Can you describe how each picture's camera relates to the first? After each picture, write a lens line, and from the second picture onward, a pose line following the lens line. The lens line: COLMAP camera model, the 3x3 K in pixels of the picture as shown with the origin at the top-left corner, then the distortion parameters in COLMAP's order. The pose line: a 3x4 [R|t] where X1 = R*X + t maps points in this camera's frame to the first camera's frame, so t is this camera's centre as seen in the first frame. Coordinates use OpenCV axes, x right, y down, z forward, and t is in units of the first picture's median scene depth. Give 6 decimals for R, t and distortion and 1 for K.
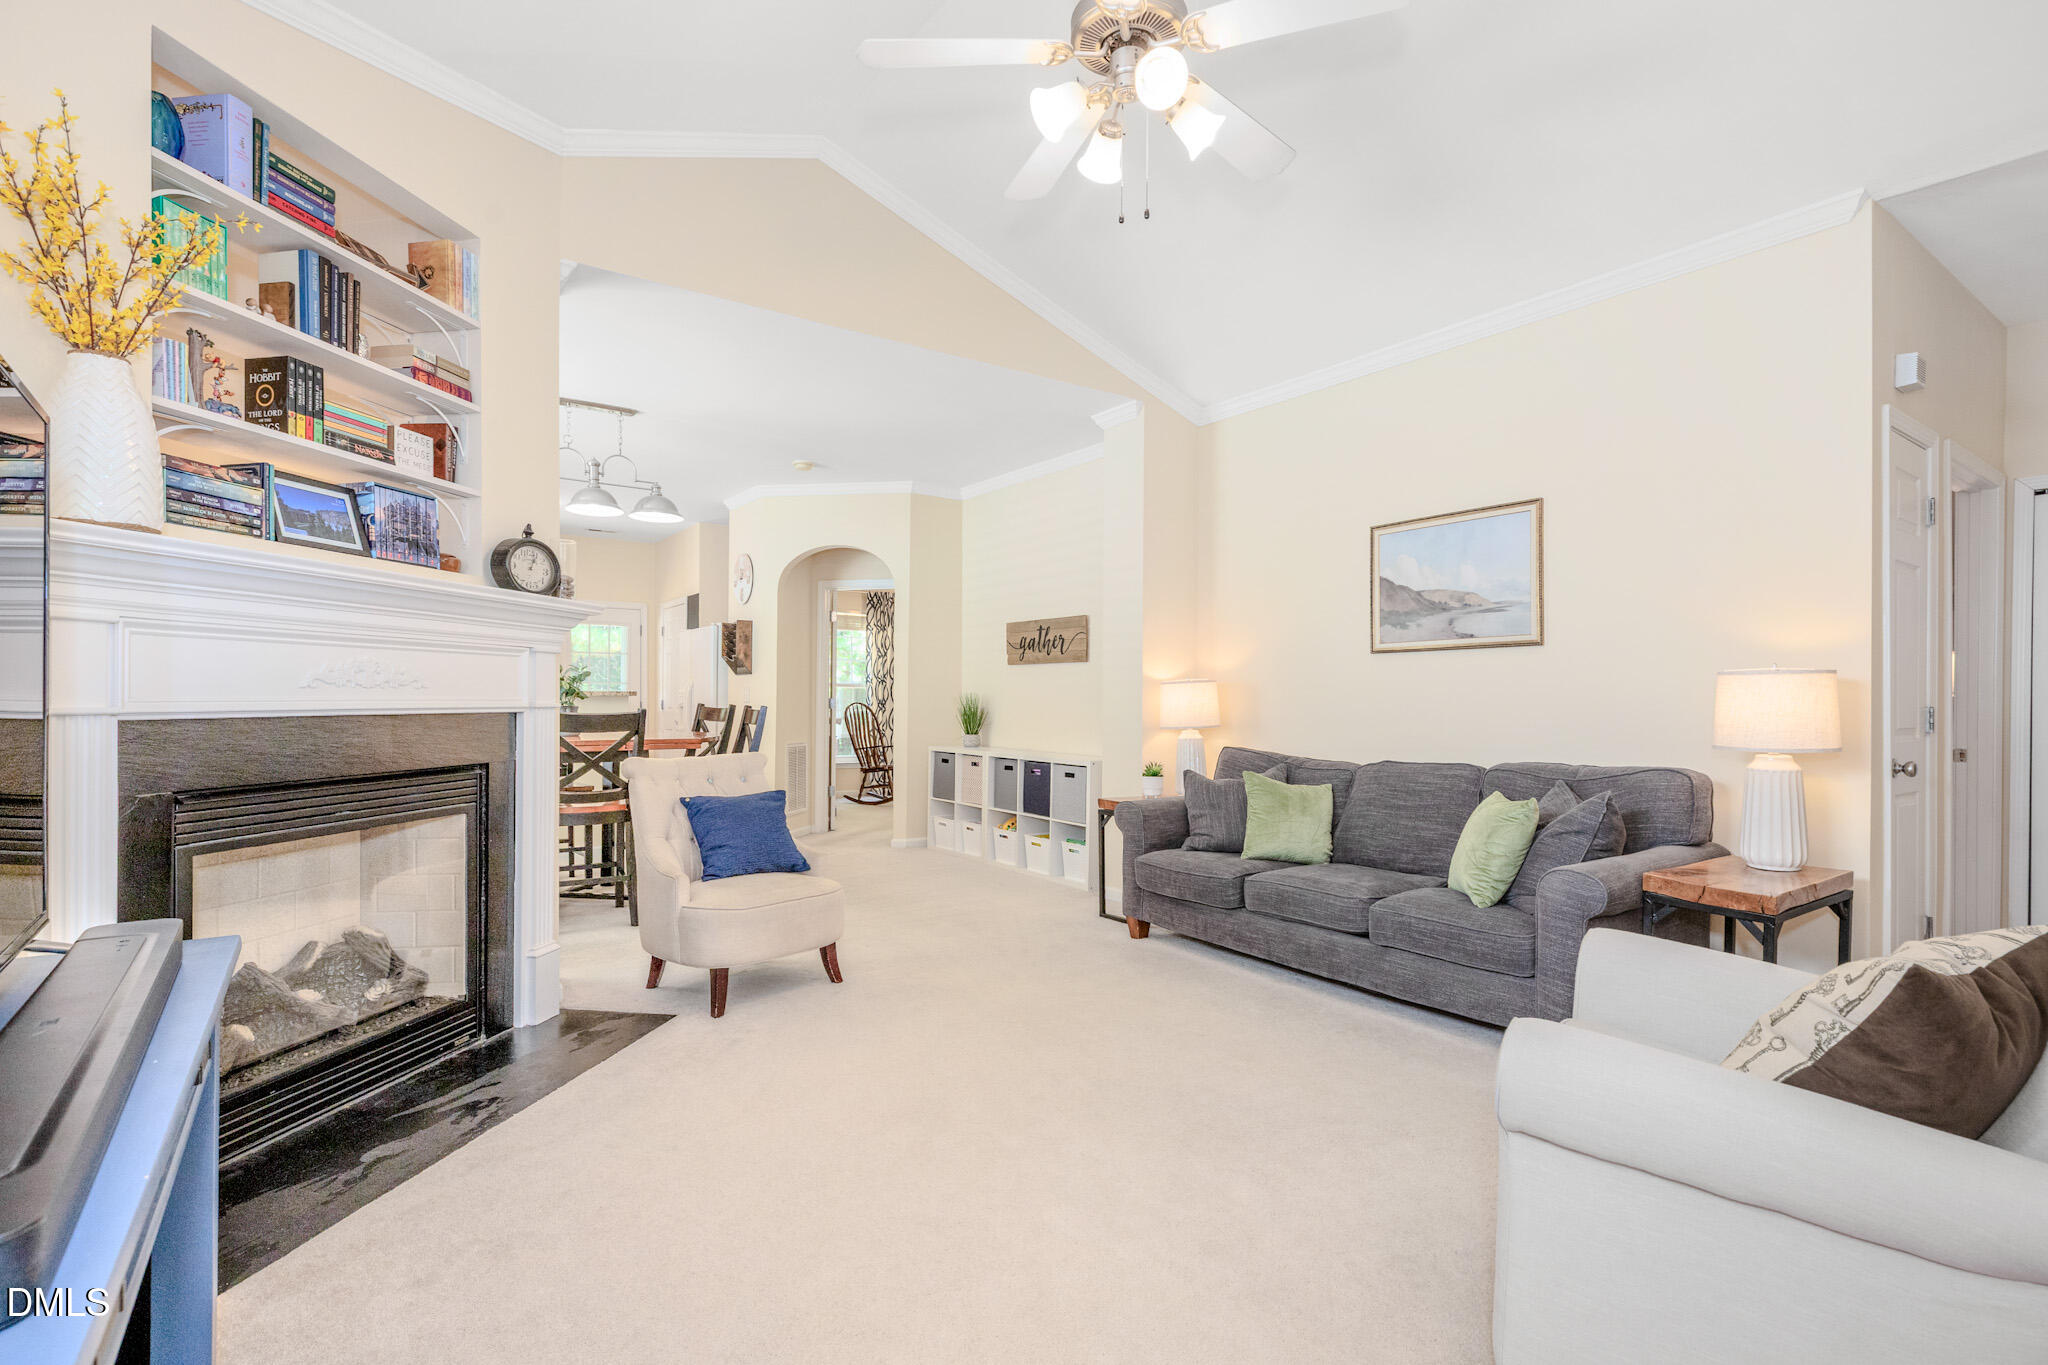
lens RADIAL K [[965.2, 0, 1067.6], [0, 965.2, 703.6], [0, 0, 1]] dist [0.000636, 0.000257]
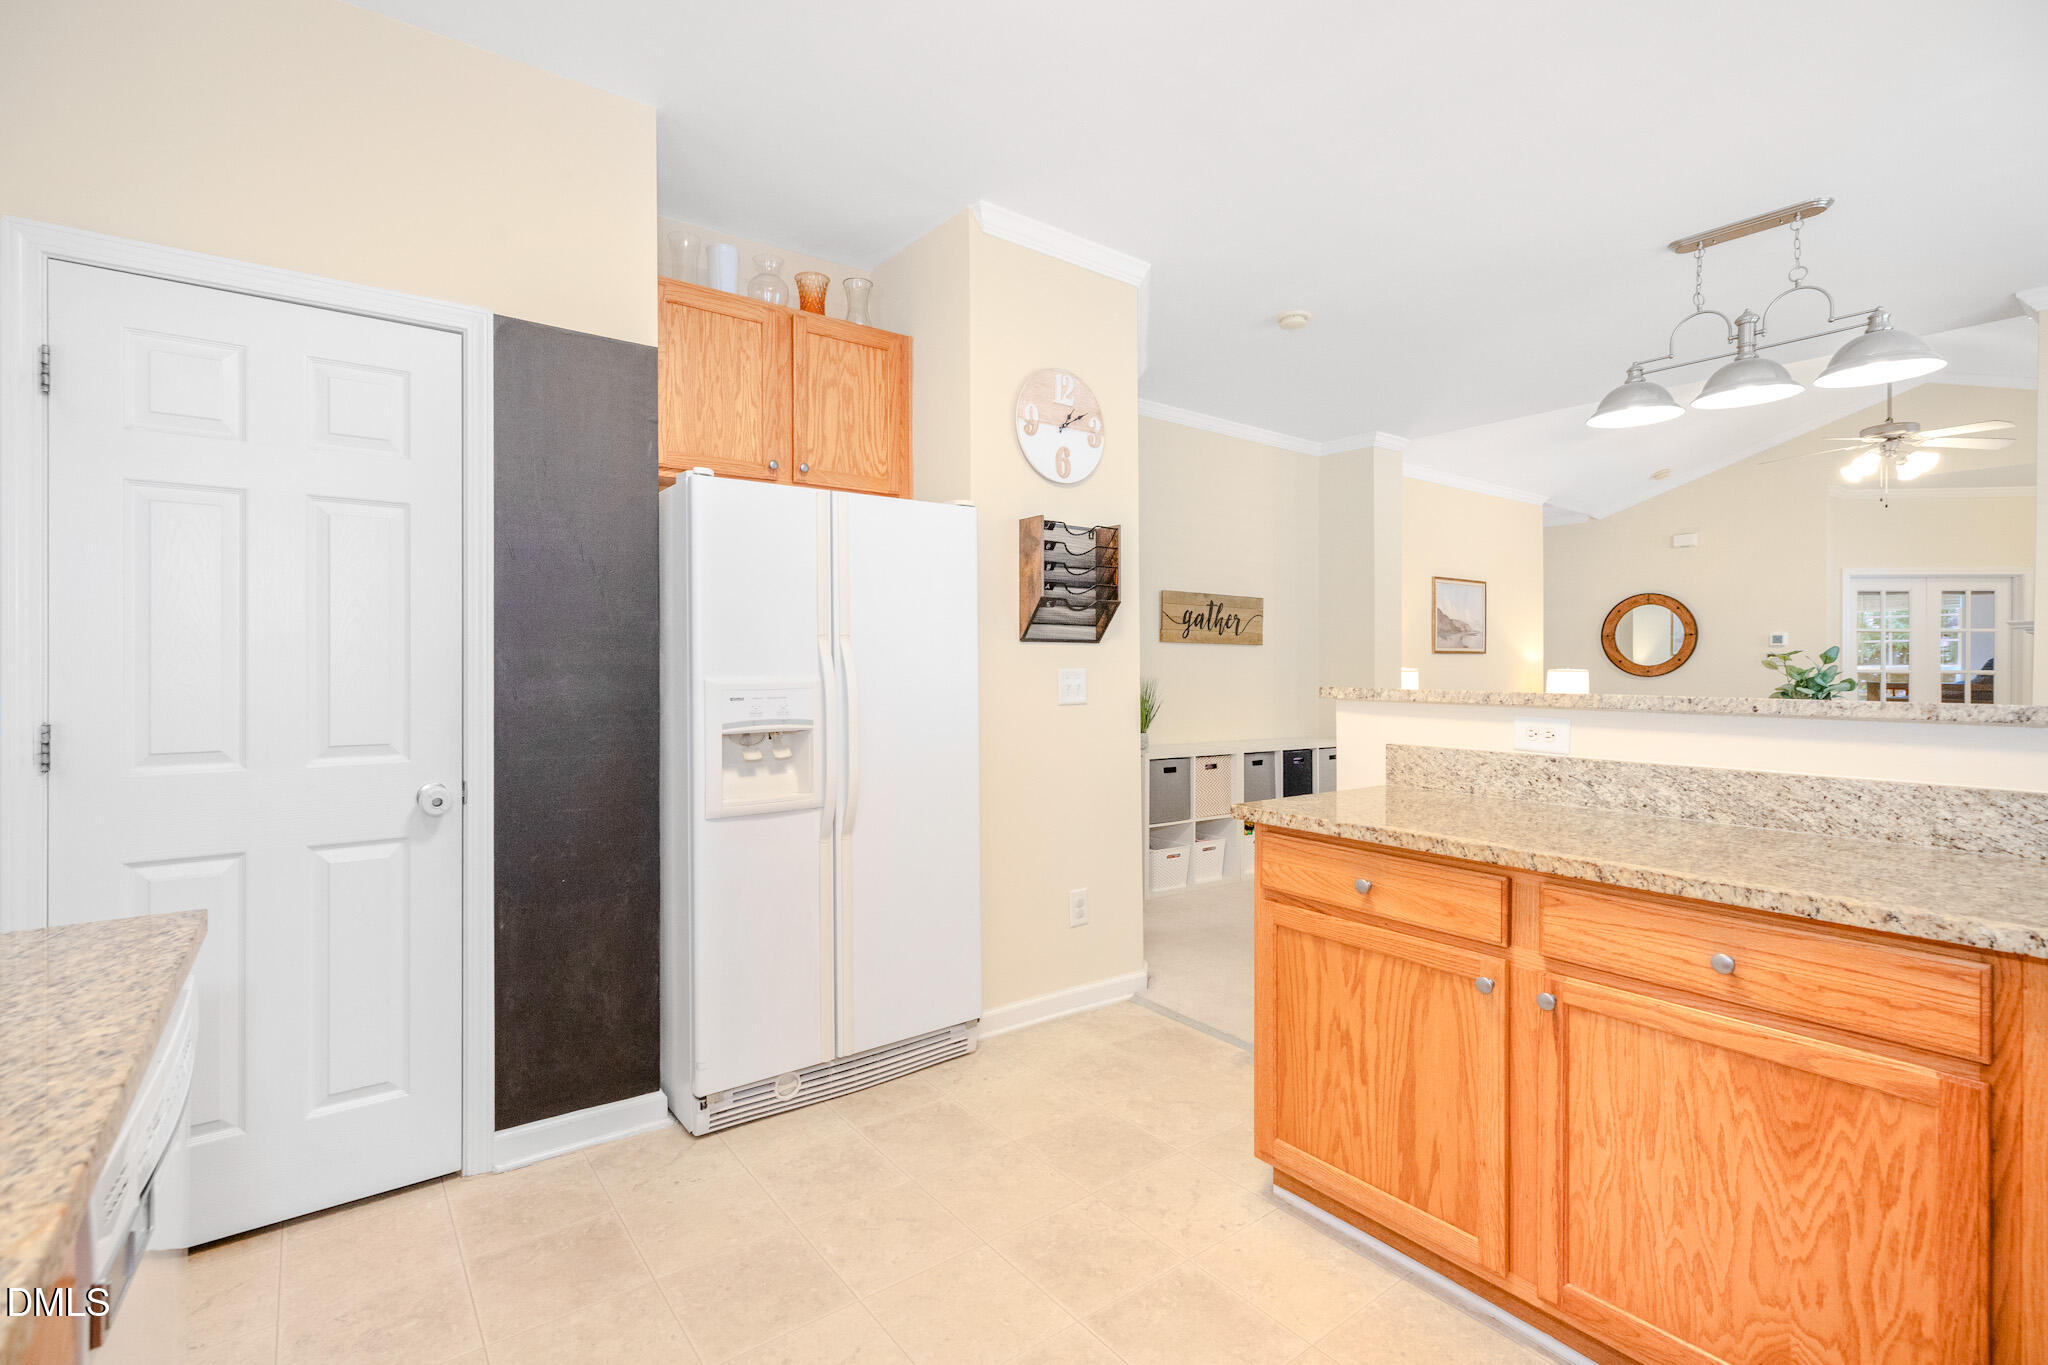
lens RADIAL K [[933.4, 0, 1019.7], [0, 933.4, 668.4], [0, 0, 1]] dist [0.000897, -0.000022]
pose [[0.020857, -0.005241, 0.999769, -1.792753], [-0.004098, 0.999977, 0.005328, -0.045845], [-0.999774, -0.004208, 0.020835, 2.341789]]
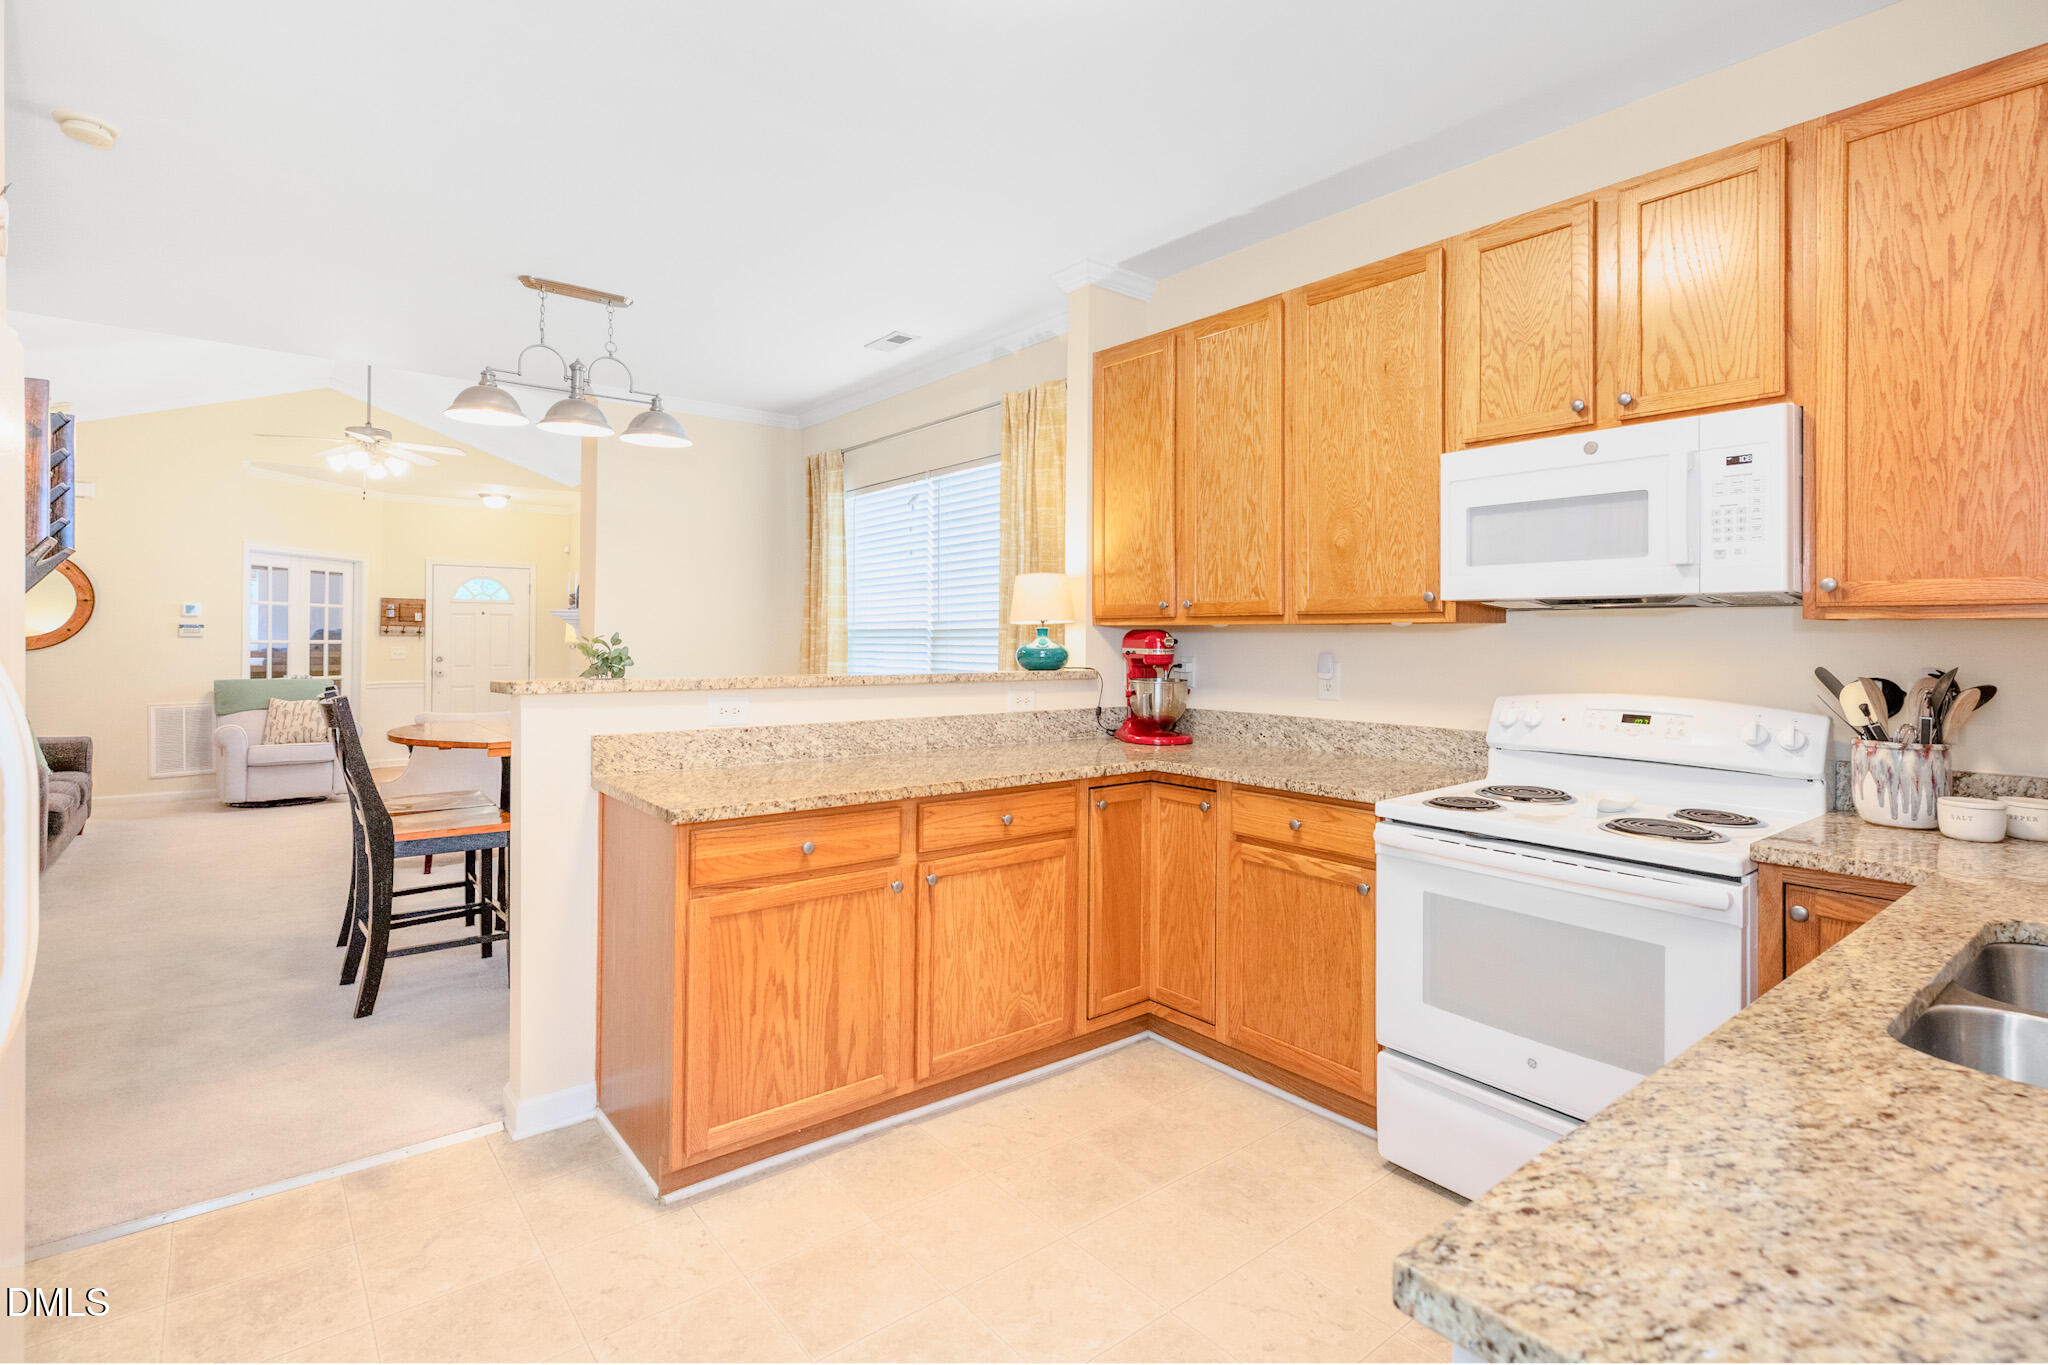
lens RADIAL K [[976.6, 0, 1002.7], [0, 976.6, 628.9], [0, 0, 1]] dist [0.001754, 0.000238]
pose [[-0.999969, -0.007852, 0.000468, -1.353582], [-0.007856, 0.999943, -0.007251, -0.065656], [-0.000411, -0.007254, -0.999974, 2.859355]]
